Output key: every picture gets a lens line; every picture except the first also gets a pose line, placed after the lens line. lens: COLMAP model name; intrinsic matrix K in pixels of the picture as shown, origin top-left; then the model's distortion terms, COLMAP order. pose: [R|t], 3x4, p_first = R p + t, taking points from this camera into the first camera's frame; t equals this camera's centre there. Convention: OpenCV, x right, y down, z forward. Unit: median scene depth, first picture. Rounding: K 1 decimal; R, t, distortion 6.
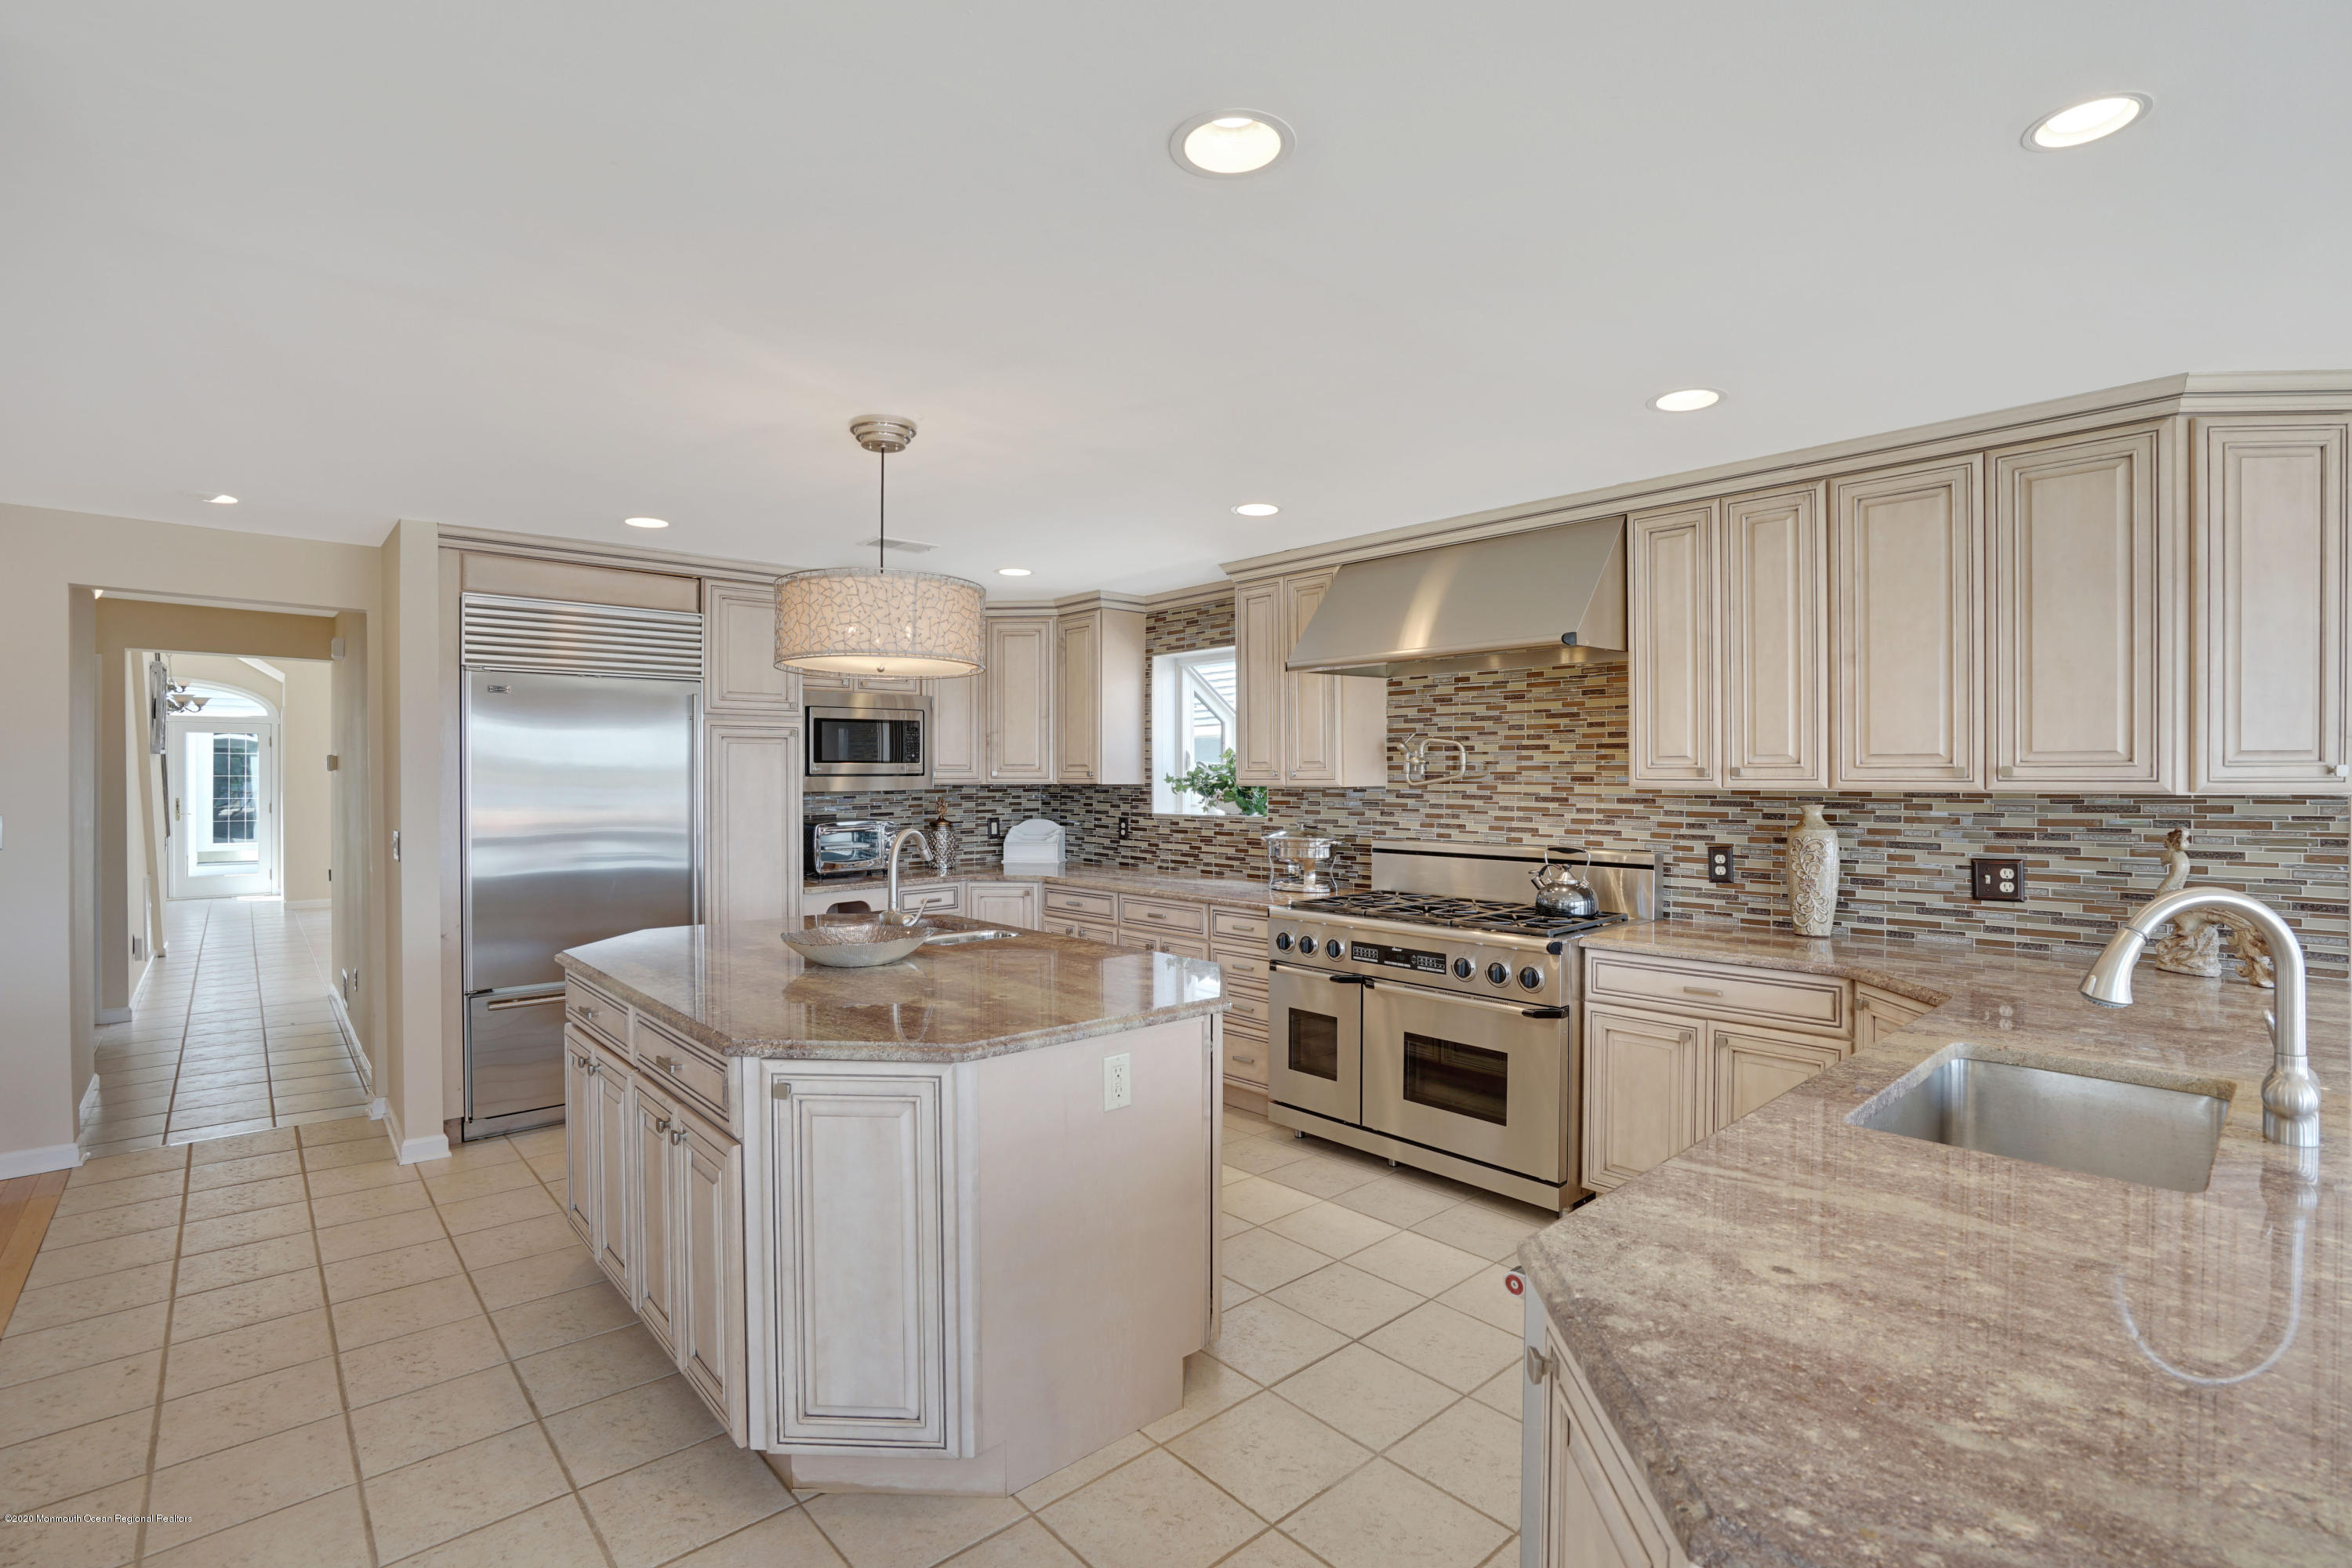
lens RADIAL K [[1096.7, 0, 1178.2], [0, 1096.7, 778.0], [0, 0, 1]] dist [-0.045744, 0.013637]
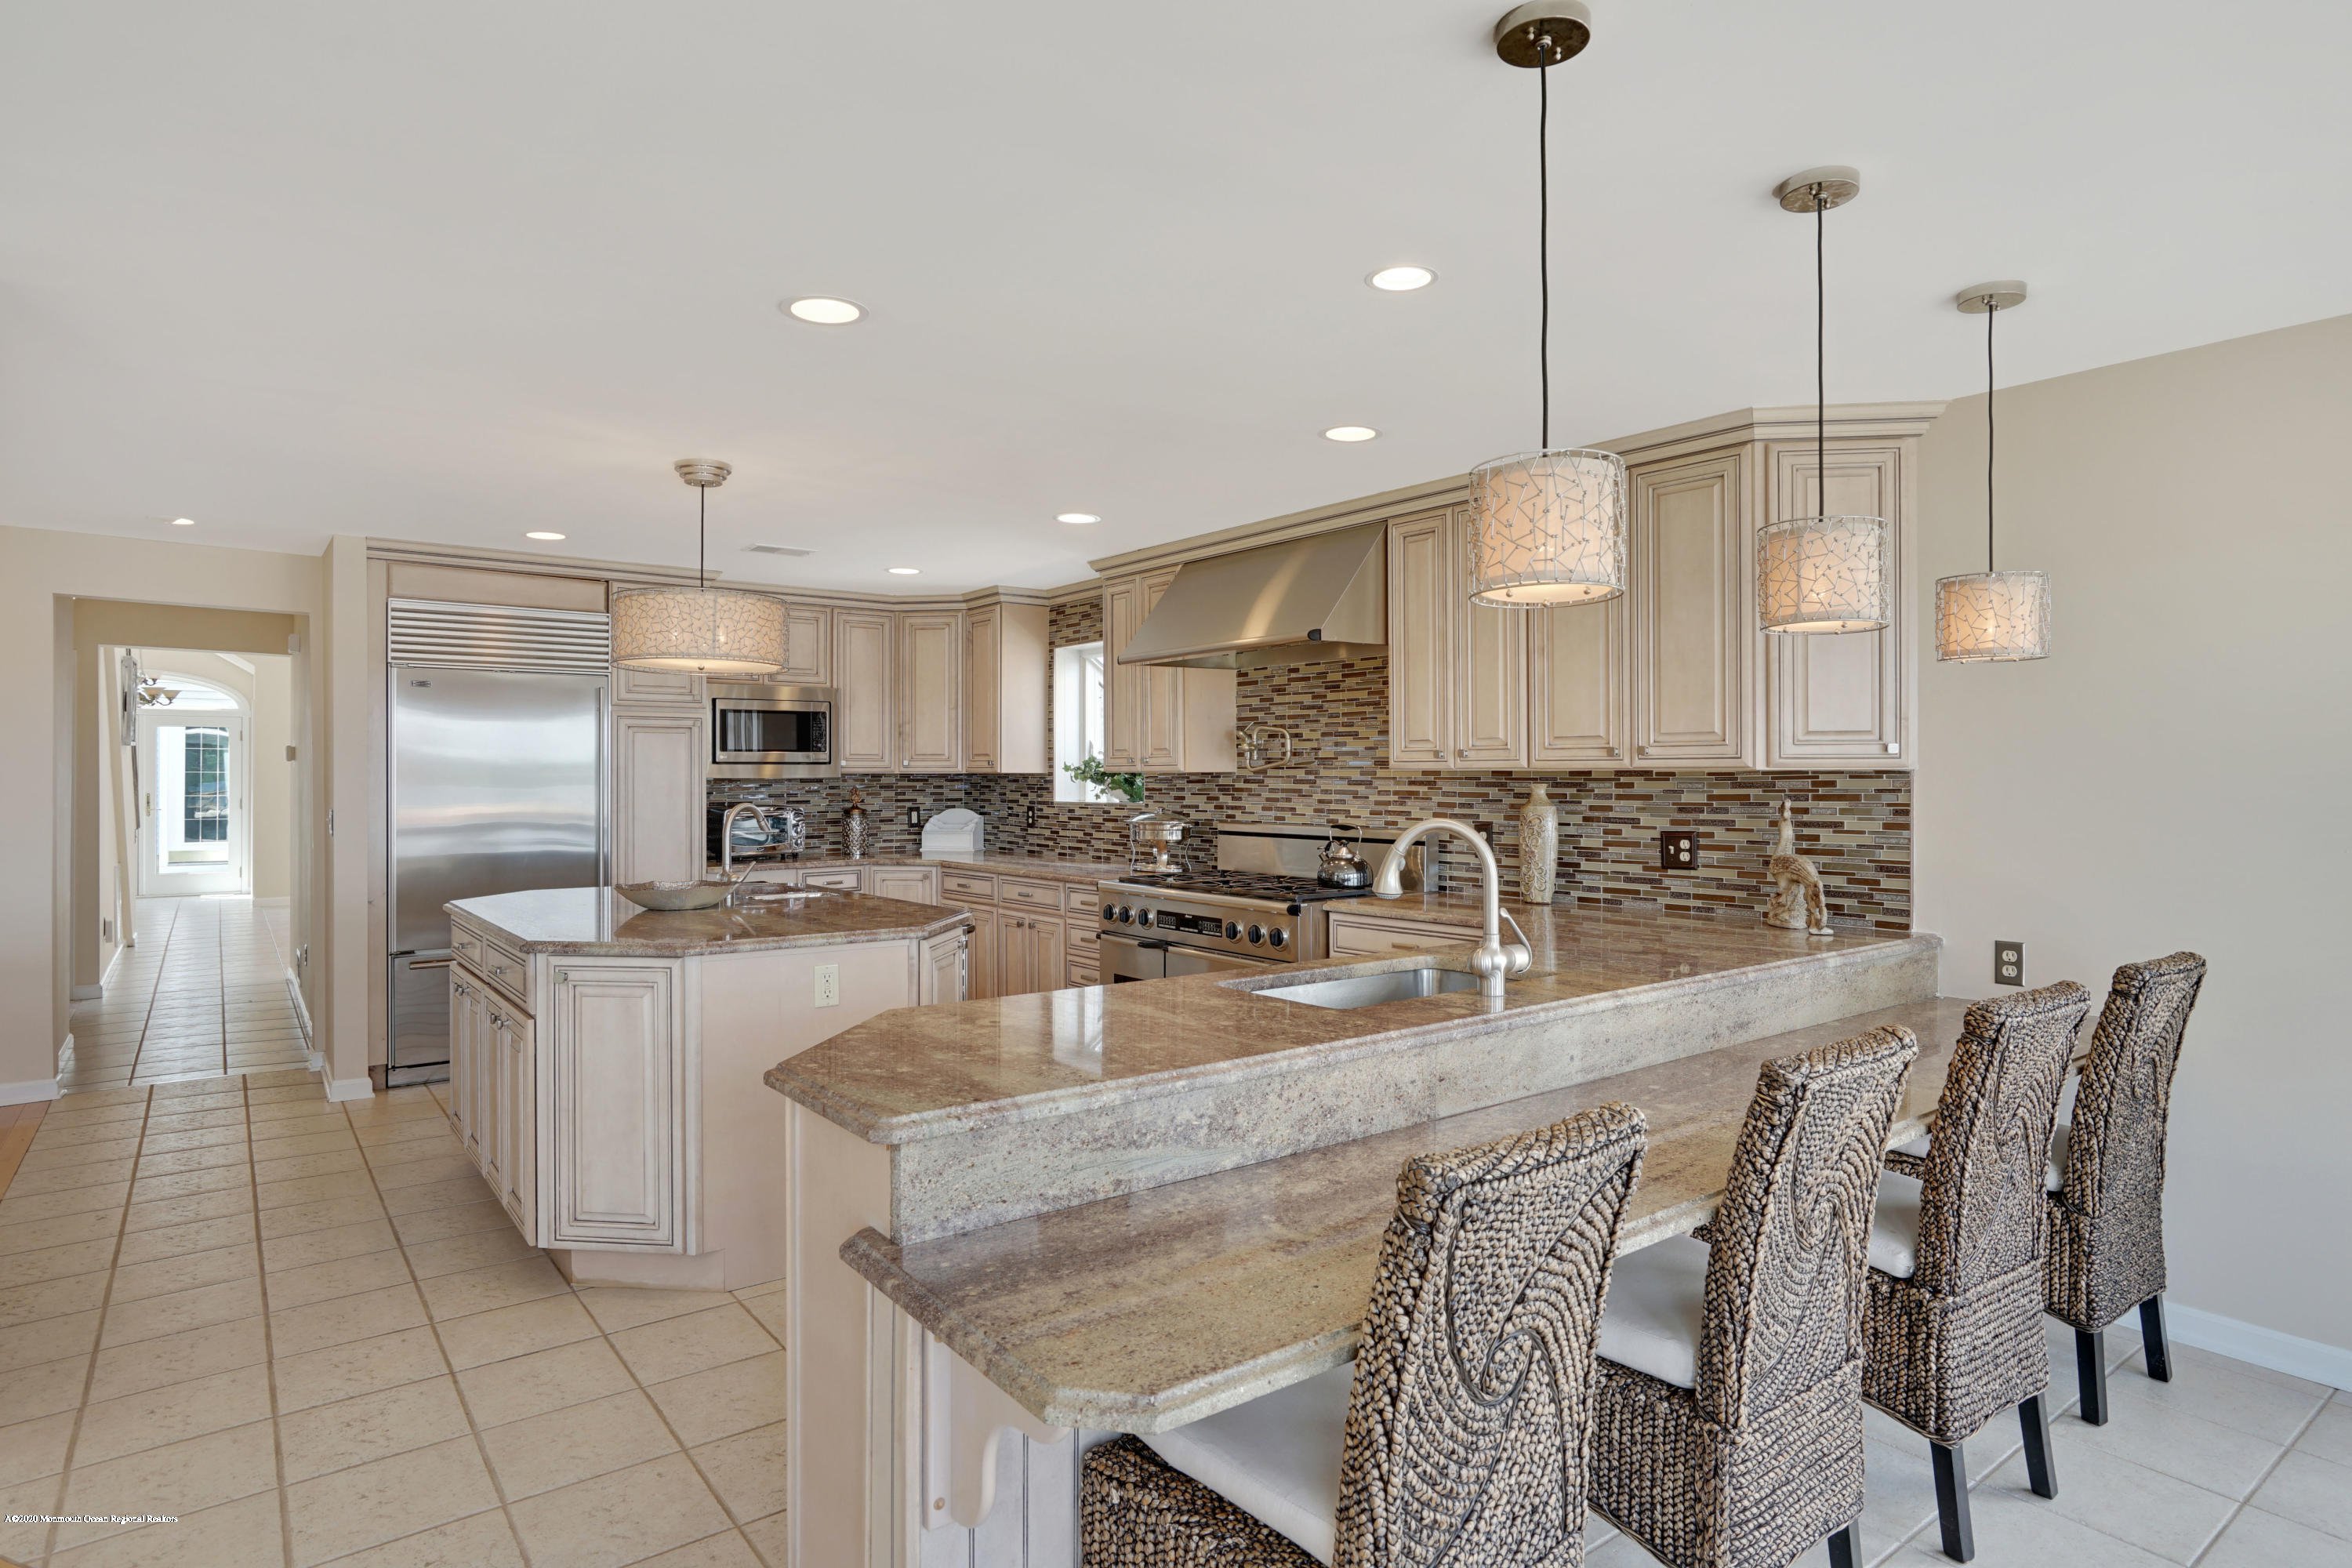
lens RADIAL K [[1288.2, 0, 1174.0], [0, 1288.2, 773.6], [0, 0, 1]] dist [-0.019045, 0.012176]
pose [[0.996819, 0.001054, -0.079687, 0.264447], [-0.001520, 0.999982, -0.005784, 0.018463], [0.079679, 0.005887, 0.996803, -0.274252]]
